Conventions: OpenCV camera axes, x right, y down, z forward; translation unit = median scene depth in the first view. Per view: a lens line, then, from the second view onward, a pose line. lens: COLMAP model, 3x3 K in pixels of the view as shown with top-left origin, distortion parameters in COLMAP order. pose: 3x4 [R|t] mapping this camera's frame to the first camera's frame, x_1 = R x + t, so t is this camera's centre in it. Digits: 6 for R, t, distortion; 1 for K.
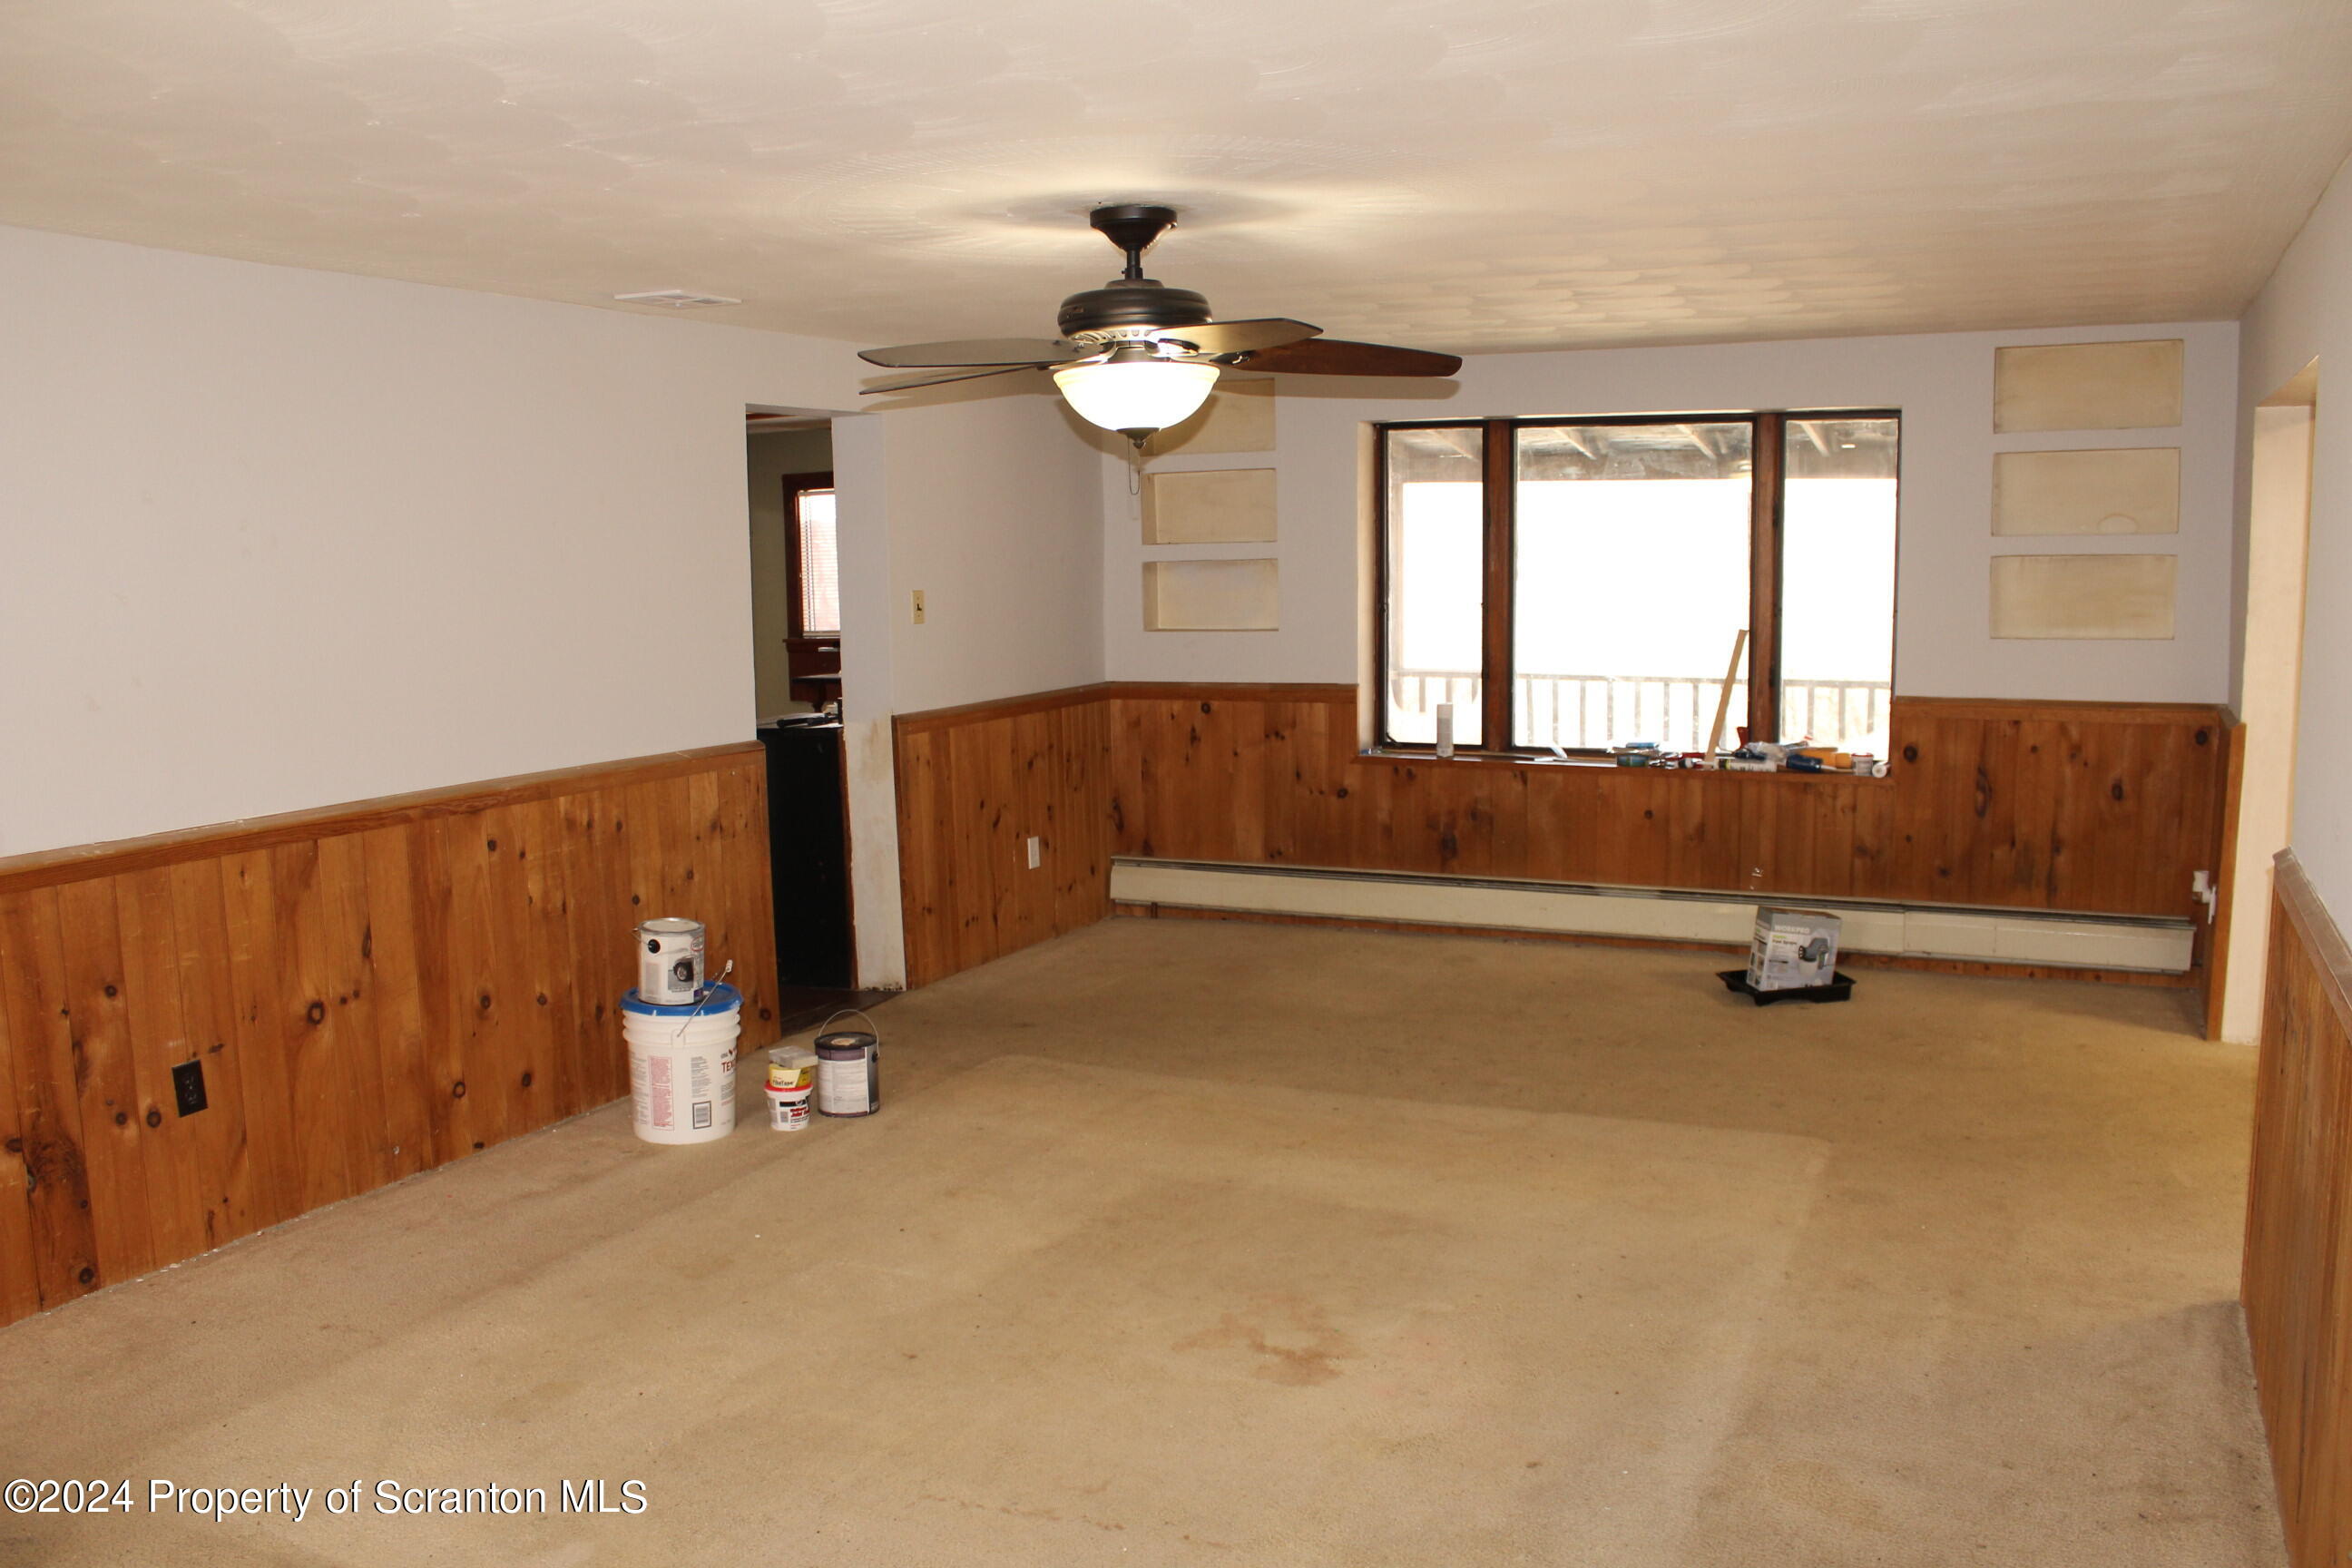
lens RADIAL K [[1959.0, 0, 1176.0], [0, 1959.0, 784.0], [0, 0, 1]] dist [-0.162529, 0.128900]
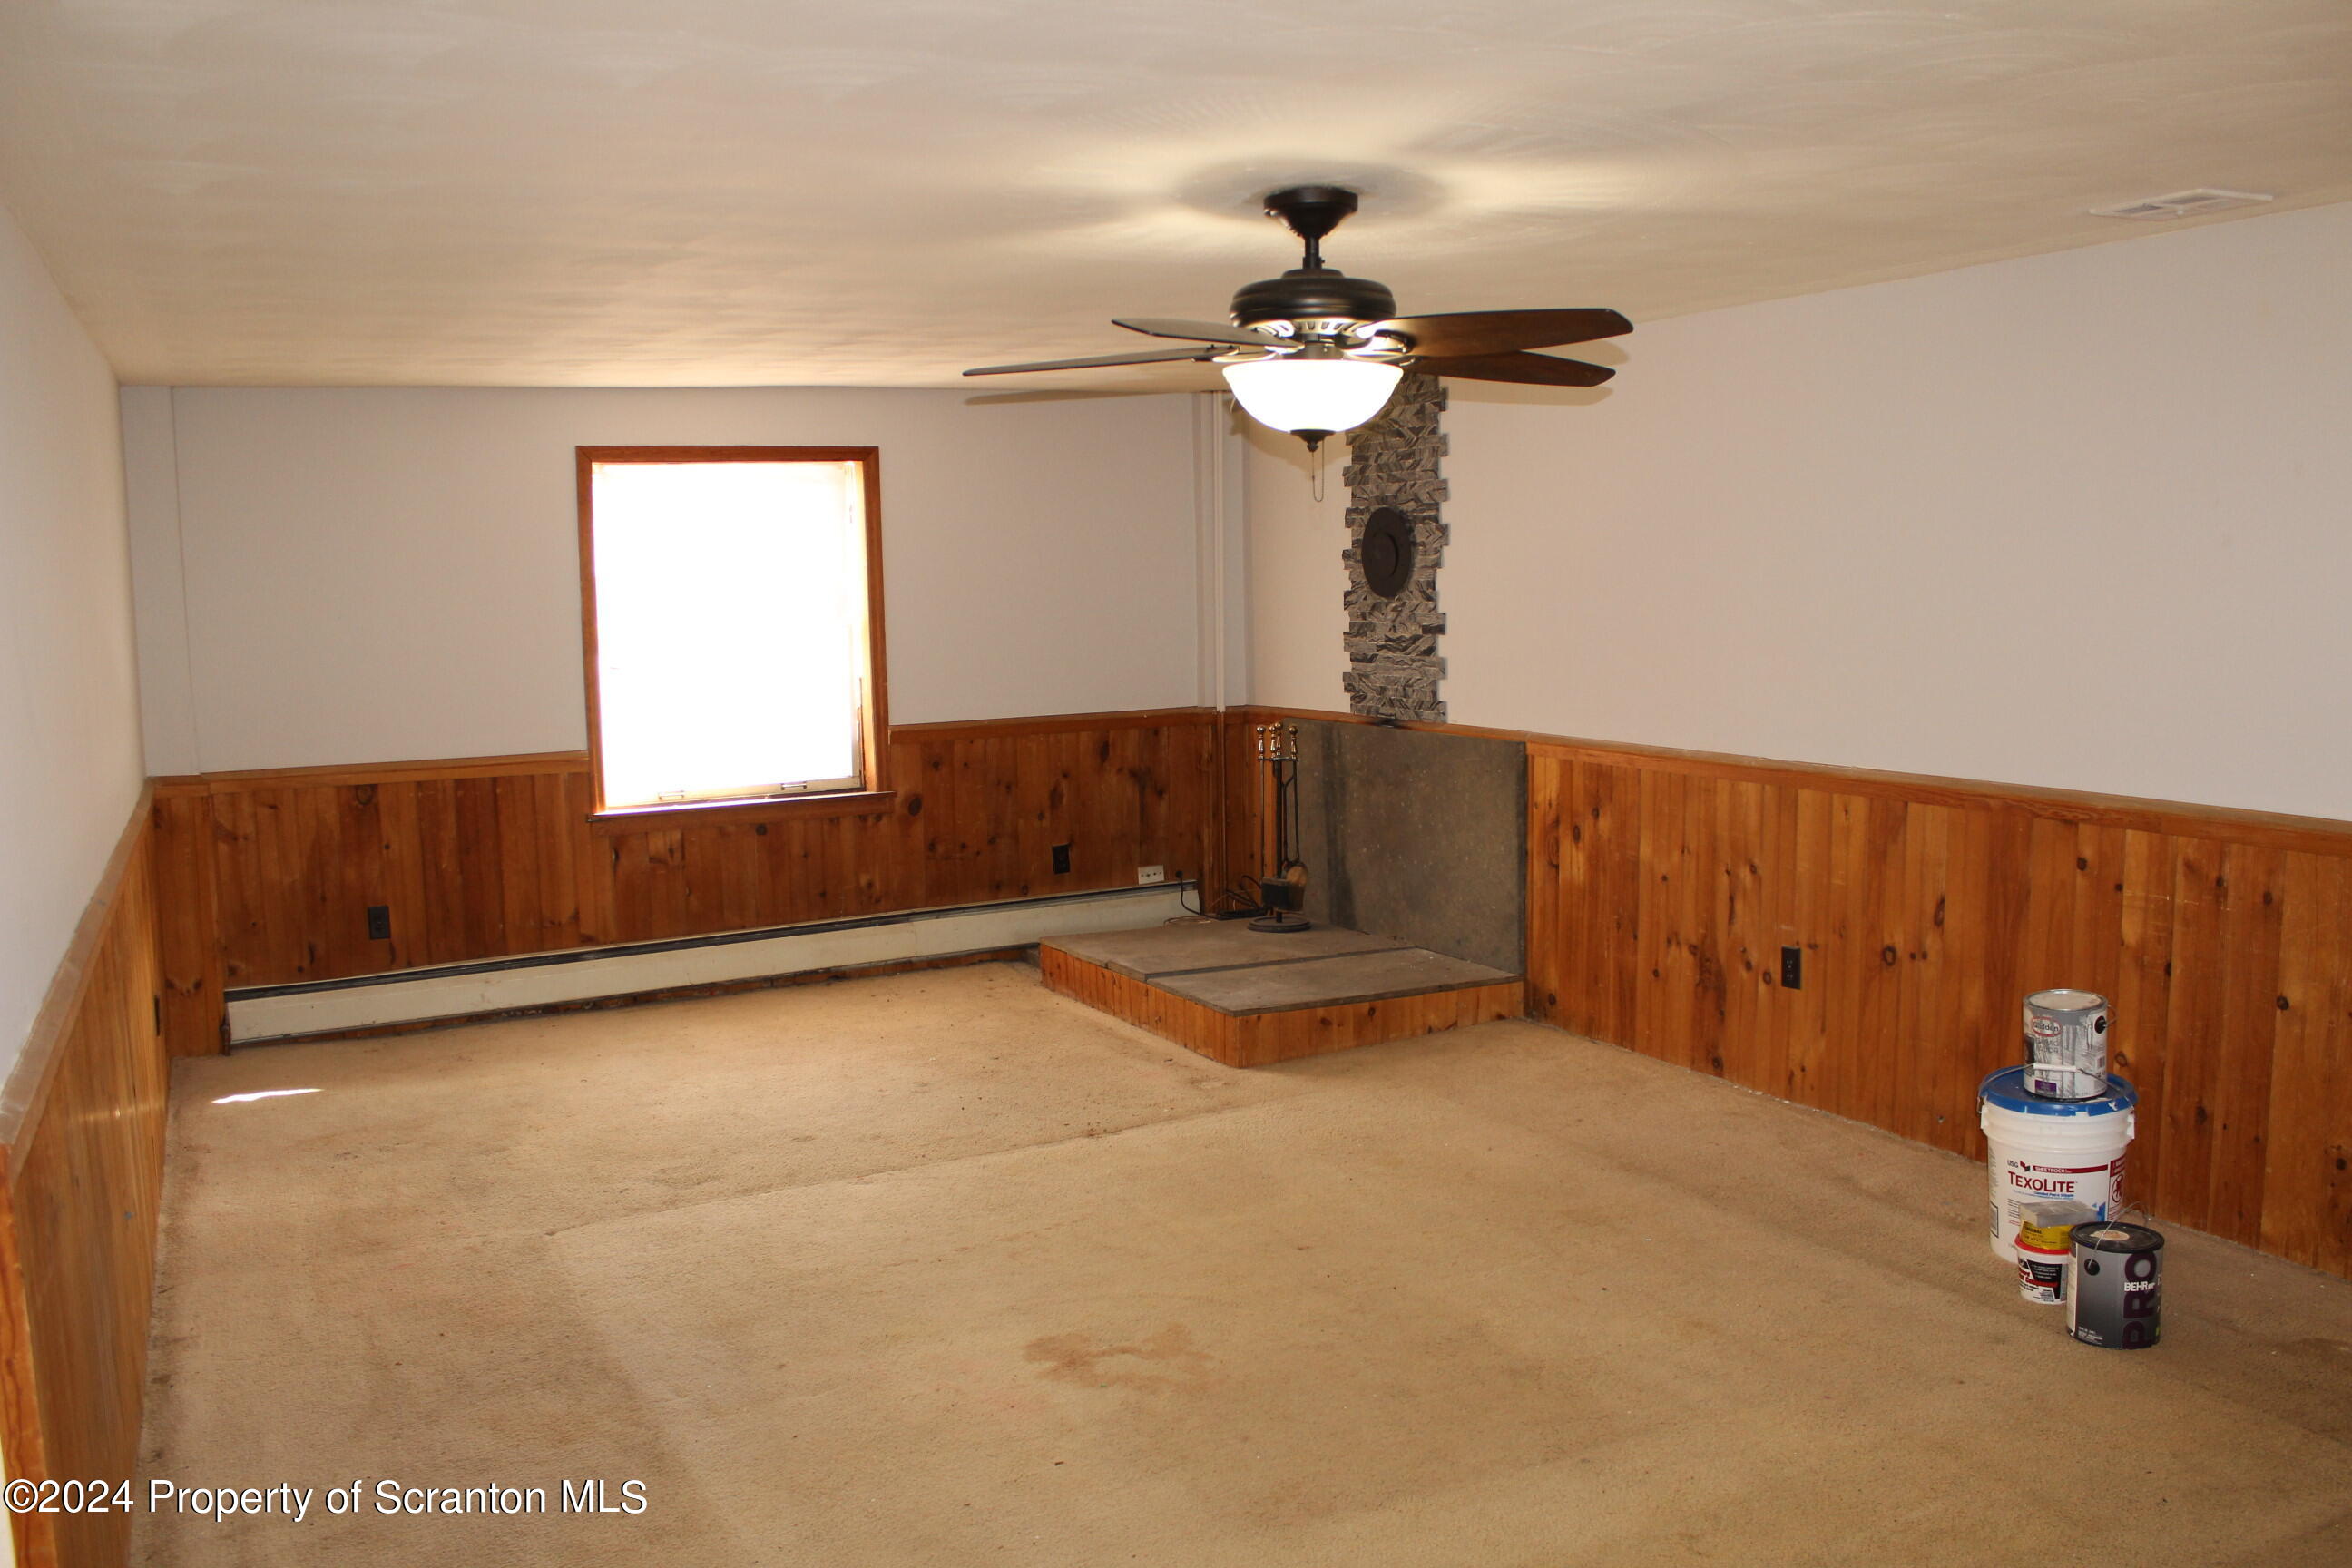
lens RADIAL K [[1959.0, 0, 1176.0], [0, 1959.0, 784.0], [0, 0, 1]] dist [-0.162529, 0.128900]
pose [[-0.604846, 0.116737, -0.787740, 0.710476], [-0.066035, 0.978438, 0.195700, -0.179450], [0.793600, 0.170387, -0.584095, 1.402695]]
